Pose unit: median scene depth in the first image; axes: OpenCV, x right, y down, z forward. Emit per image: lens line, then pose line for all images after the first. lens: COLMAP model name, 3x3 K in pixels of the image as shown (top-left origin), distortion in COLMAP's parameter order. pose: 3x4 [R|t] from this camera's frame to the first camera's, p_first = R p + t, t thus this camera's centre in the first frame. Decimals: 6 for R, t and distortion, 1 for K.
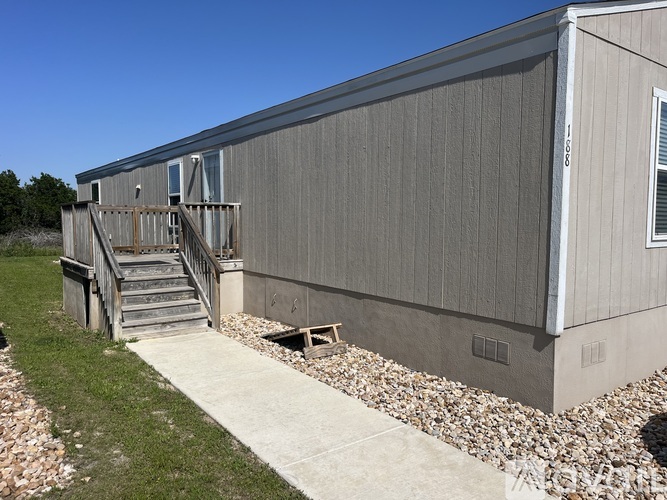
lens RADIAL K [[501.7, 0, 333.5], [0, 501.7, 250.0], [0, 0, 1]] dist [-0.001139, -0.002278]
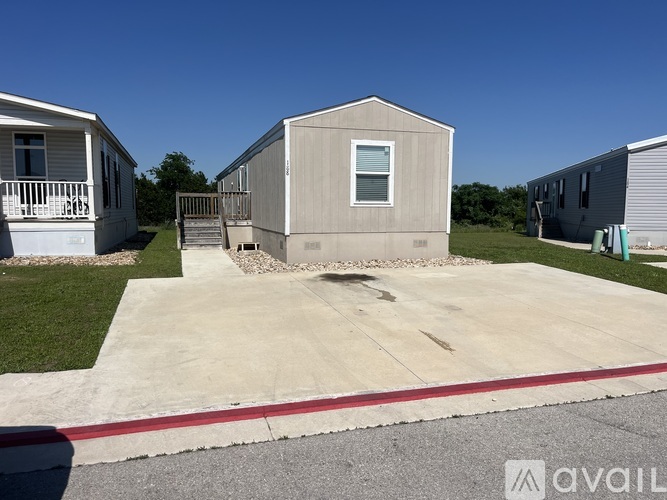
lens RADIAL K [[501.7, 0, 333.5], [0, 501.7, 250.0], [0, 0, 1]] dist [-0.001139, -0.002278]
pose [[0.945037, 0.029680, -0.325615, 0.945427], [-0.026269, 0.999544, 0.014869, 0.120702], [0.325908, -0.005498, 0.945386, -0.918986]]
